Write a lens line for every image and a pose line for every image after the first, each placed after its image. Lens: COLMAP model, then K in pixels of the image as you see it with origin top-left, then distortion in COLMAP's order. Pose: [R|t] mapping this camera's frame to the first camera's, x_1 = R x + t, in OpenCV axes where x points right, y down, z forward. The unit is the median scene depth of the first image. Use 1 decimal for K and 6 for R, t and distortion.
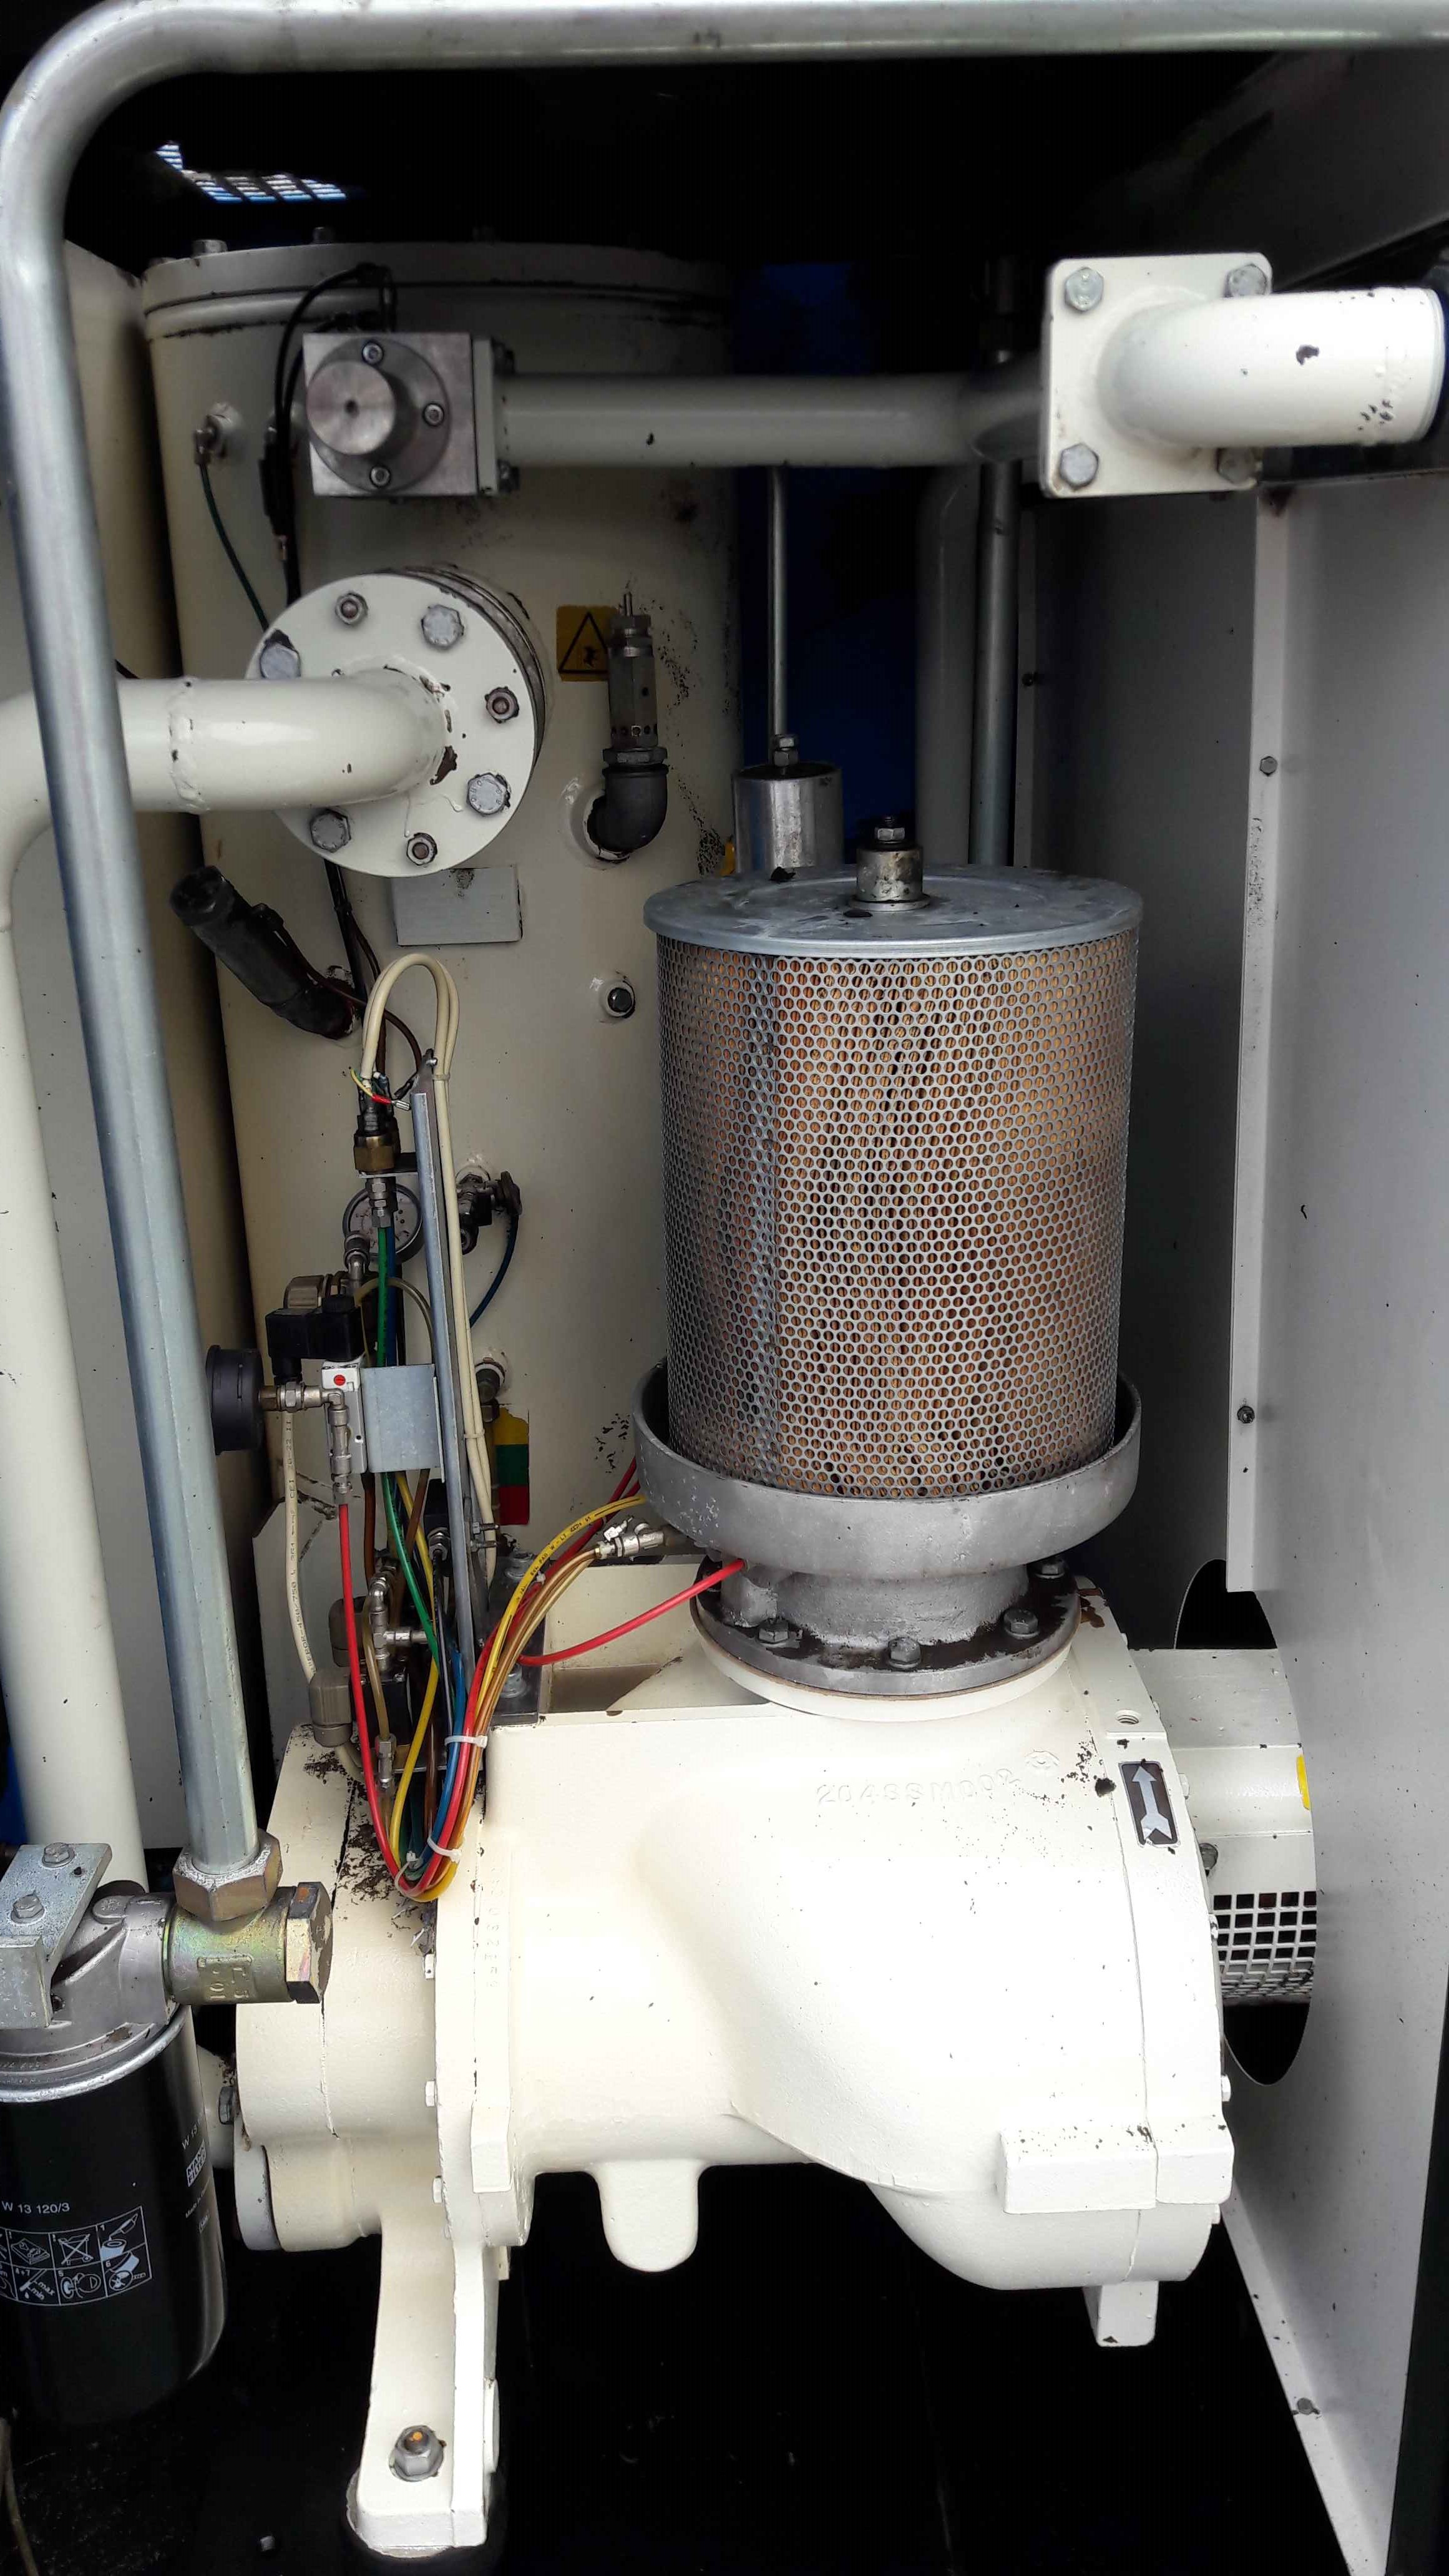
lens RADIAL K [[2160.2, 0, 734.4], [0, 2160.2, 1302.8], [0, 0, 1]] dist [0.051855, -0.095652]
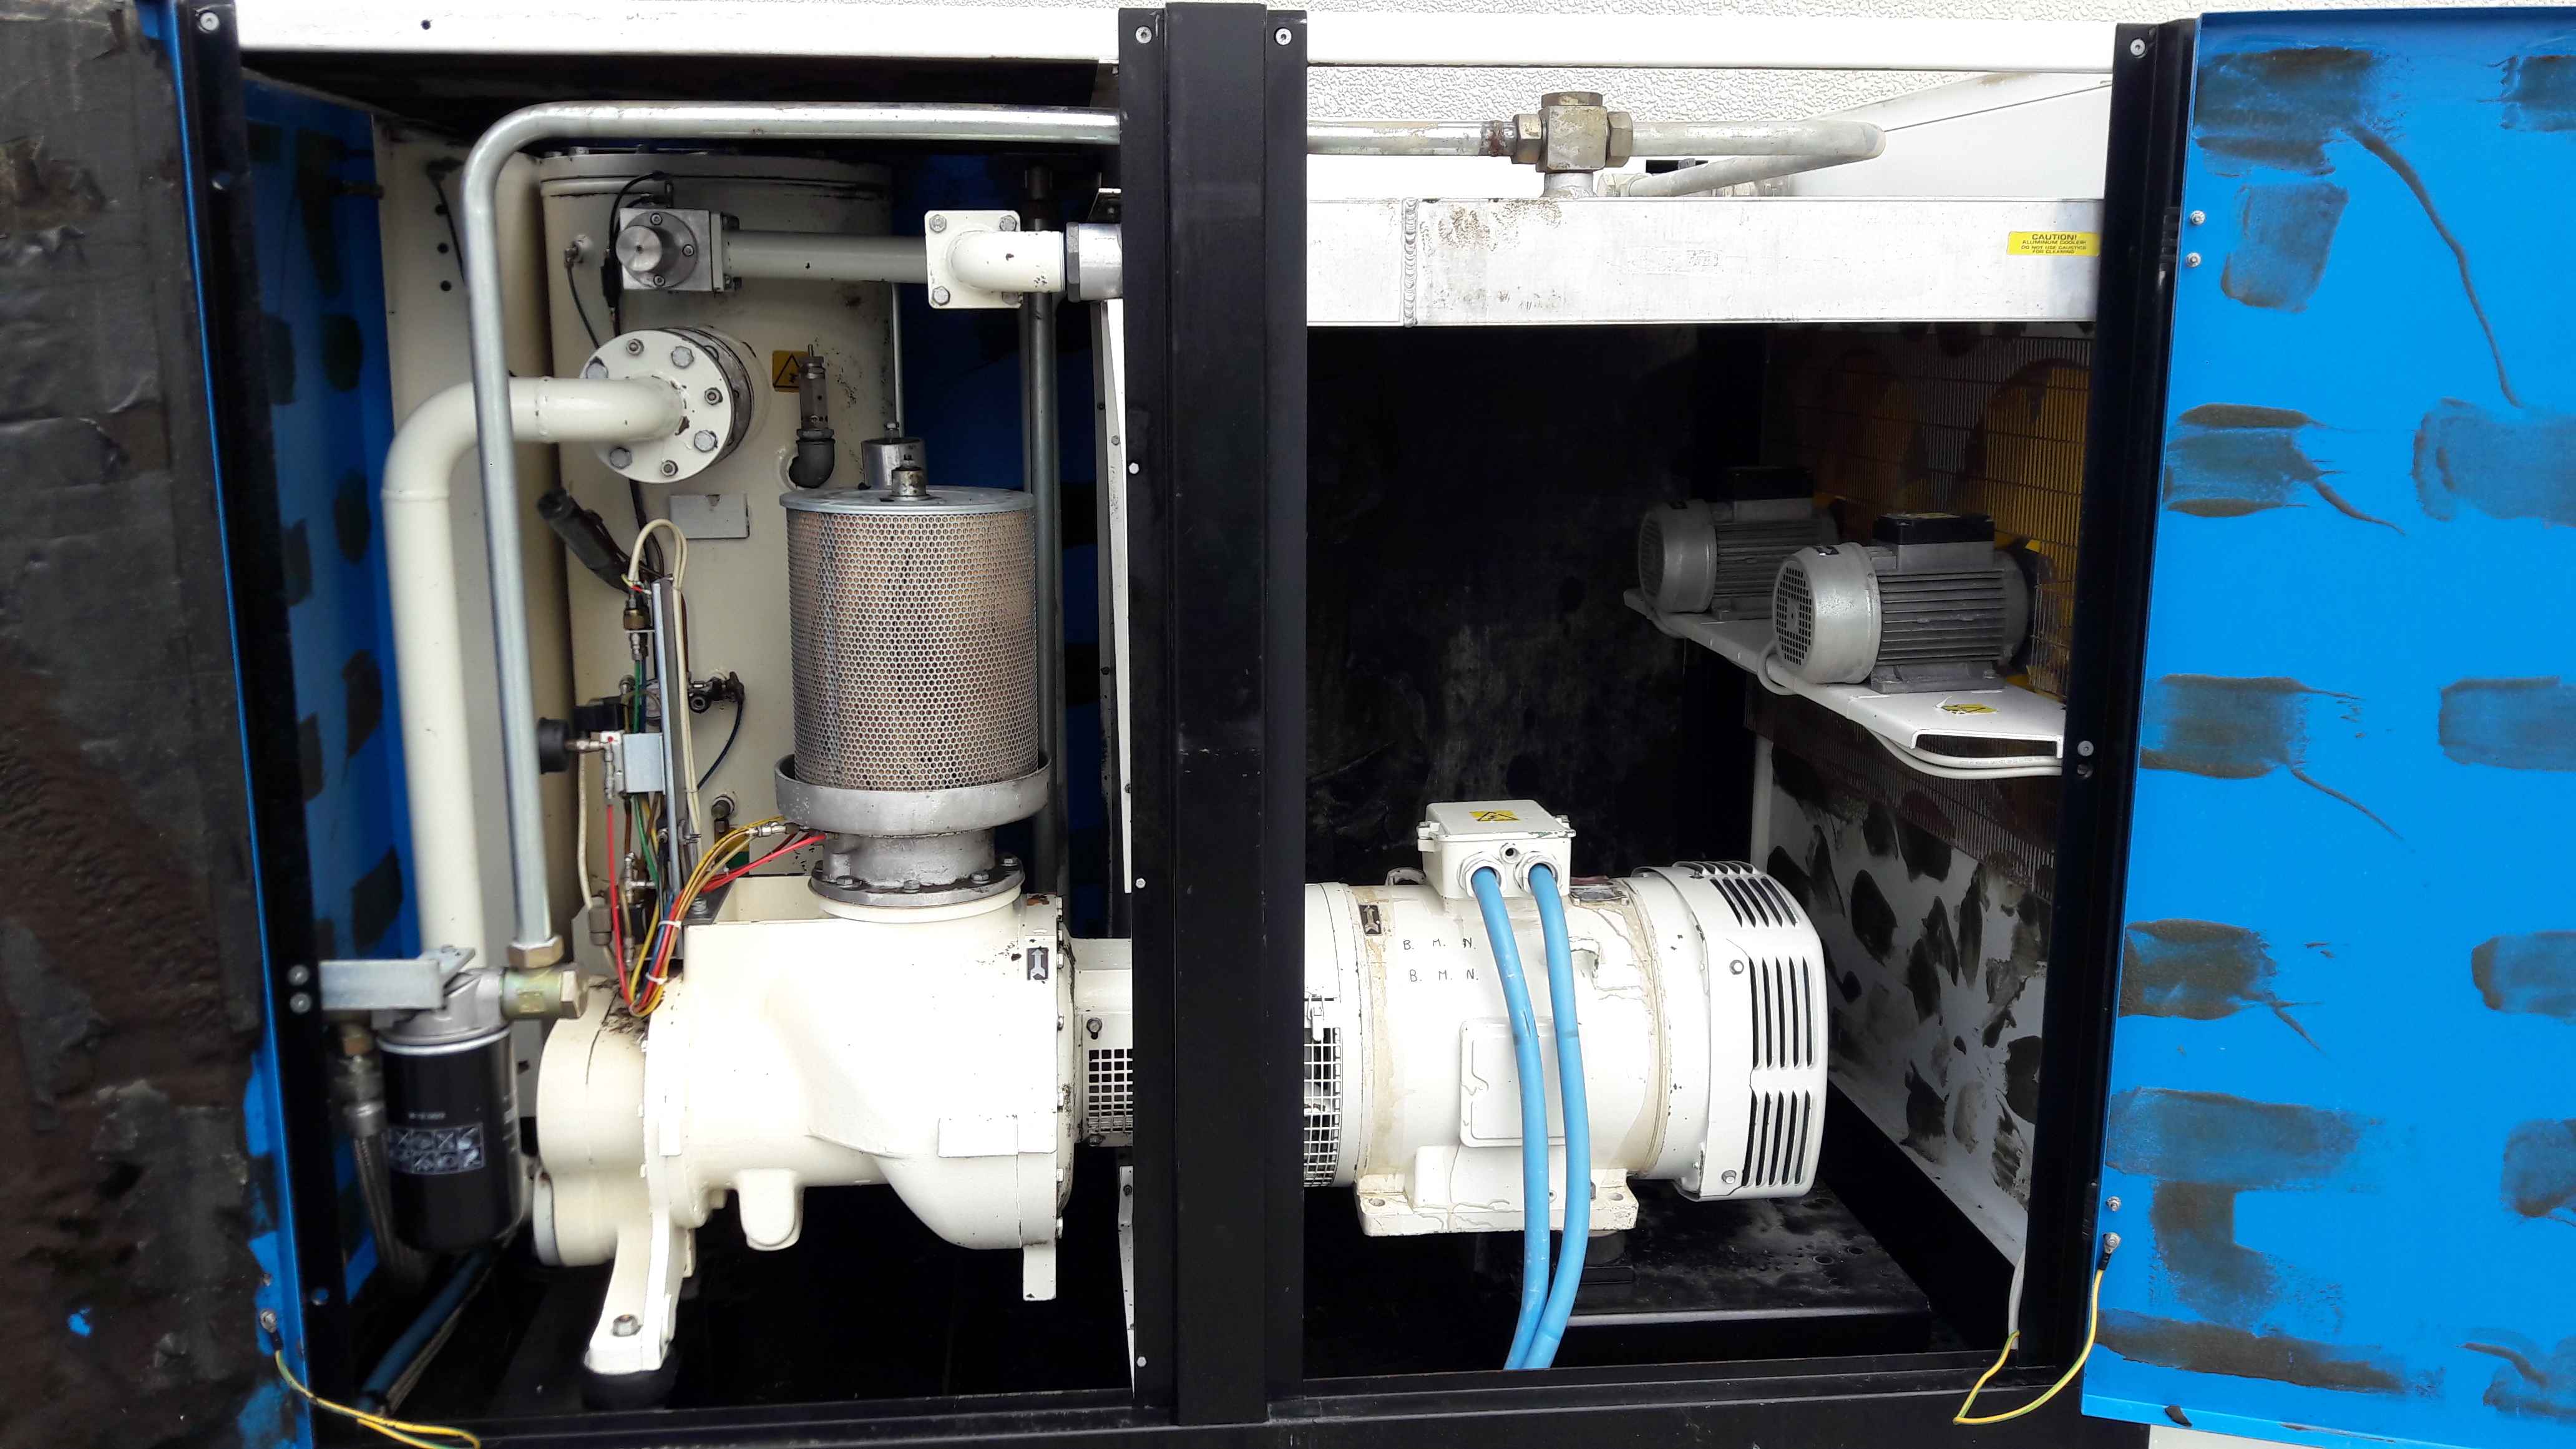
lens RADIAL K [[2160.2, 0, 1290.3], [0, 2160.2, 717.3], [0, 0, 1]] dist [0.051855, -0.095652]
pose [[0.997291, 0.011850, 0.072591, 0.267331], [-0.000849, 0.988725, -0.149741, 0.295831], [-0.073547, 0.149273, 0.986057, -0.900811]]
